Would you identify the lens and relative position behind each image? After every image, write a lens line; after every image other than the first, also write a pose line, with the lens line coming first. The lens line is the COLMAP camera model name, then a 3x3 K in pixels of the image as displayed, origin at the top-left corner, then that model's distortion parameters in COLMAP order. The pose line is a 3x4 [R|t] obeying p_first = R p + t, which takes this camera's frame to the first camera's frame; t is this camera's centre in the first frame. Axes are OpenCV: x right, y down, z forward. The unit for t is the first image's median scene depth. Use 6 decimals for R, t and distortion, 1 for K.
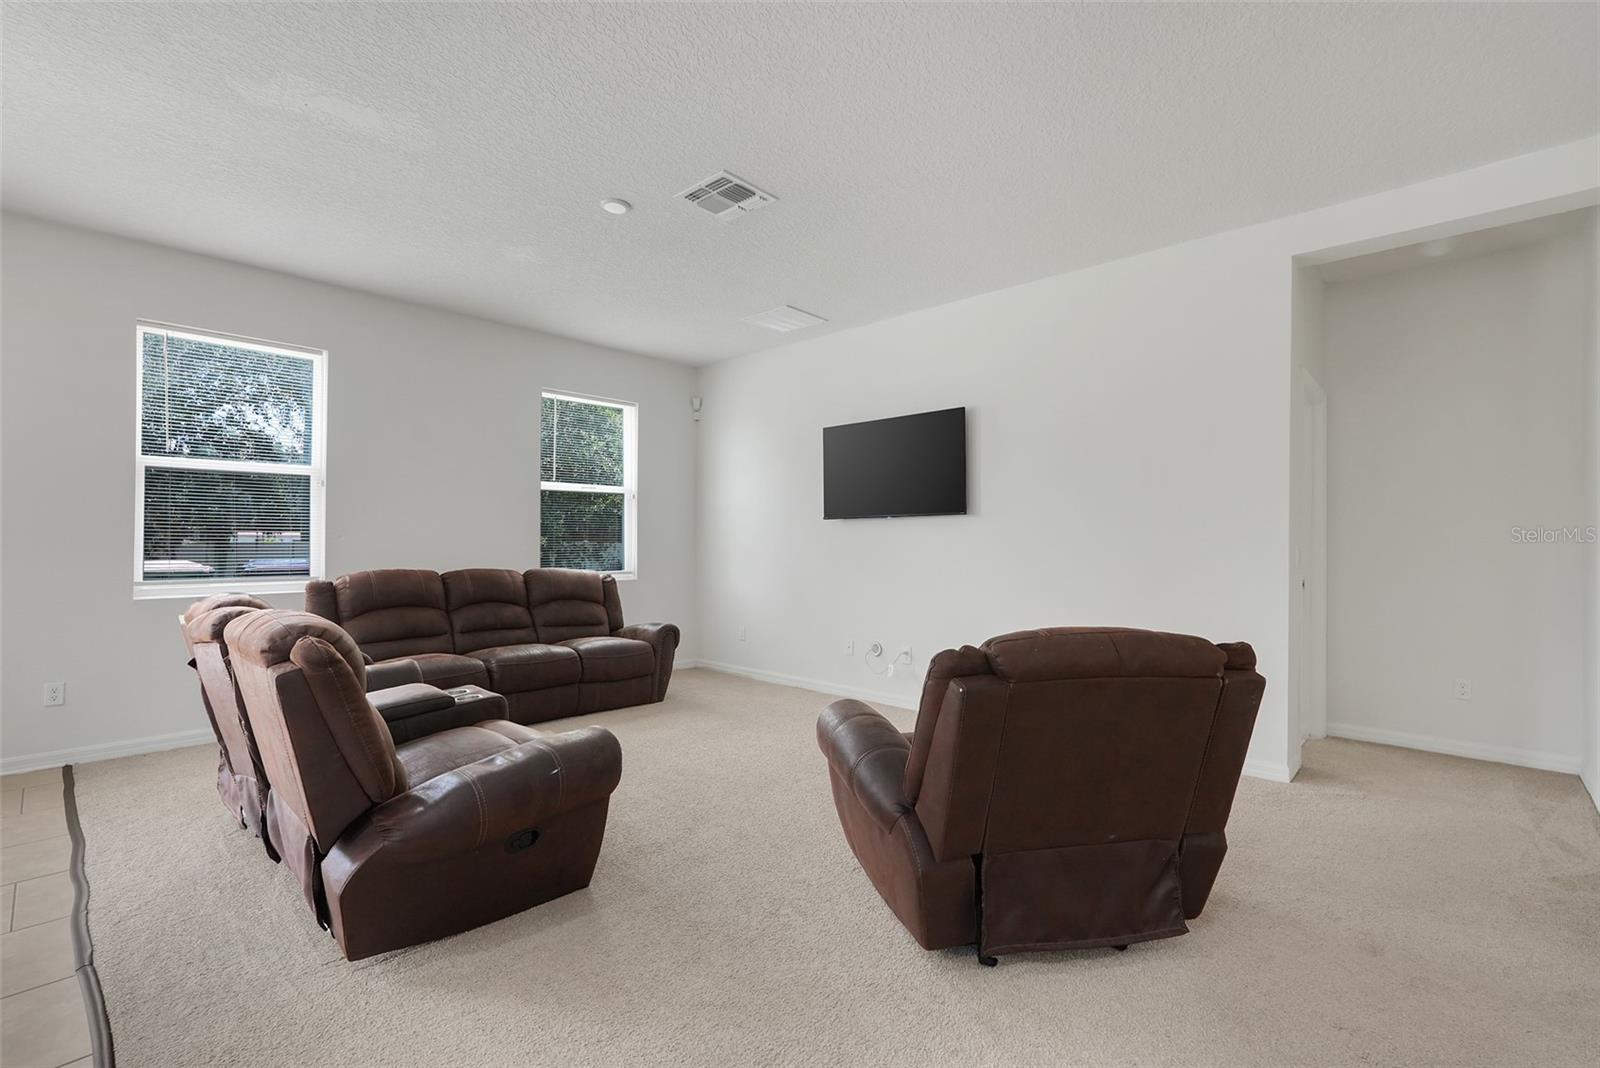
lens RADIAL K [[719.0, 0, 806.5], [0, 719.0, 533.5], [0, 0, 1]] dist [-0.000539, 0.000533]
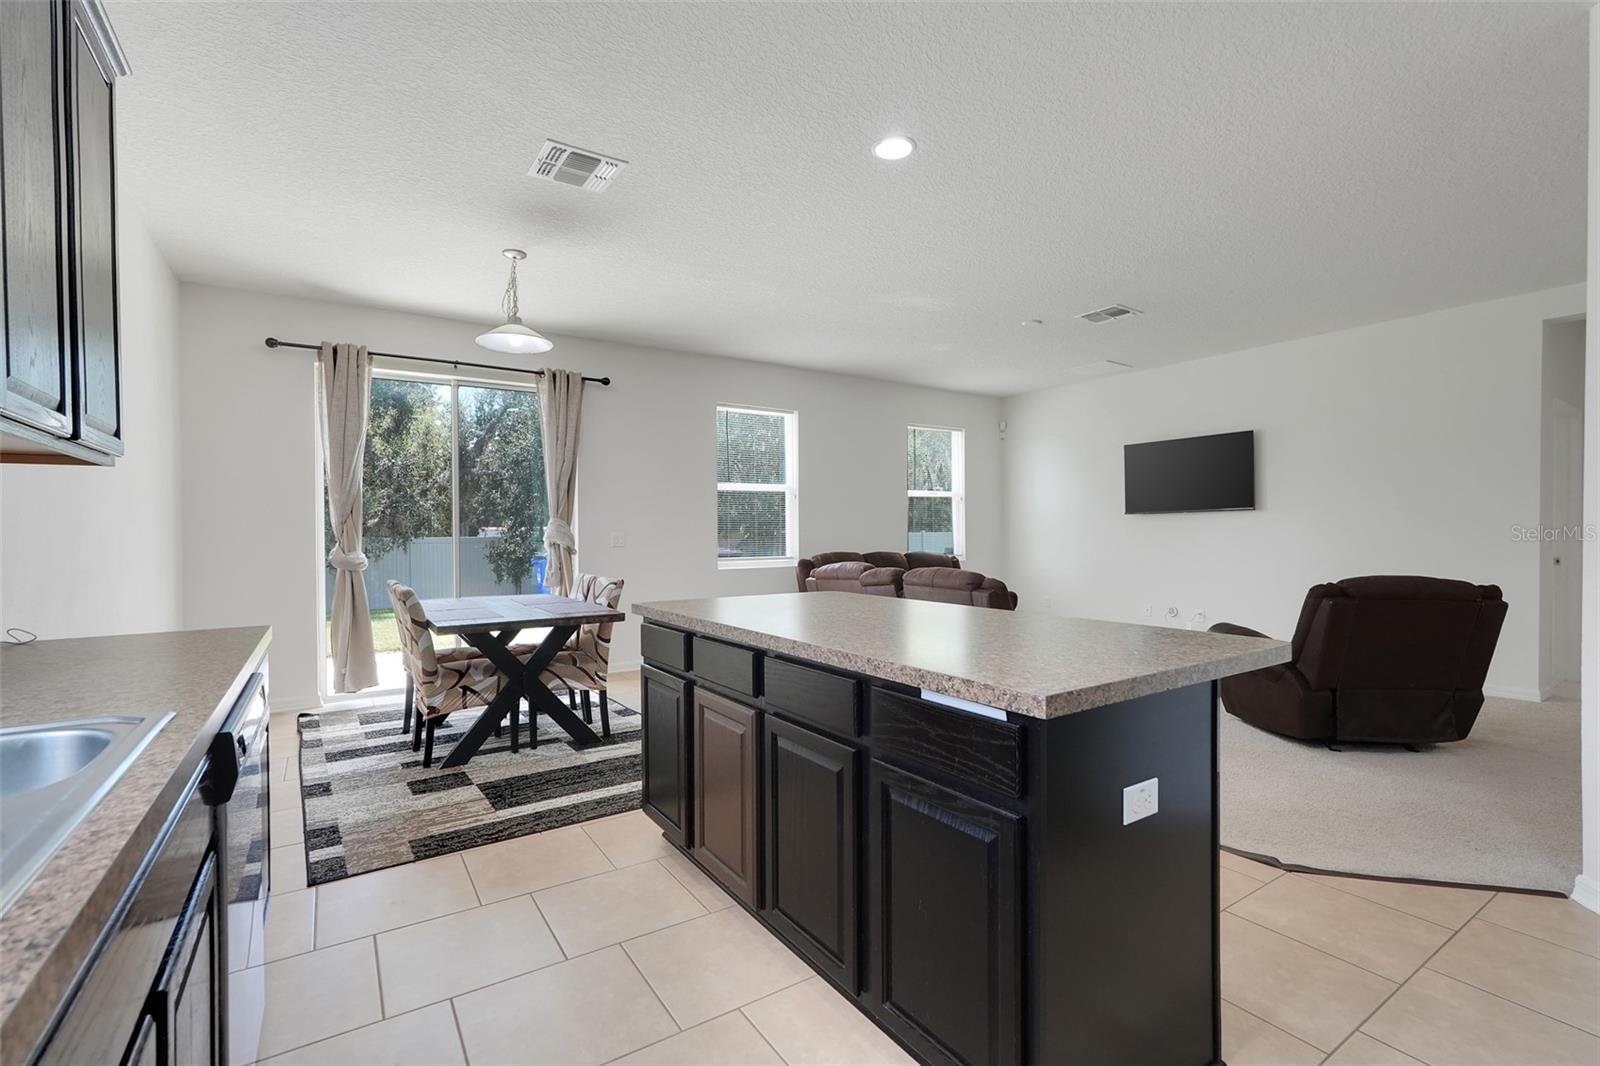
lens RADIAL K [[719.0, 0, 806.5], [0, 719.0, 532.5], [0, 0, 1]] dist [-0.000539, 0.000533]
pose [[0.973335, -0.009345, -0.229198, -0.333733], [0.012379, 0.999854, 0.011803, -0.012009], [0.229055, -0.014325, 0.973308, -0.583384]]
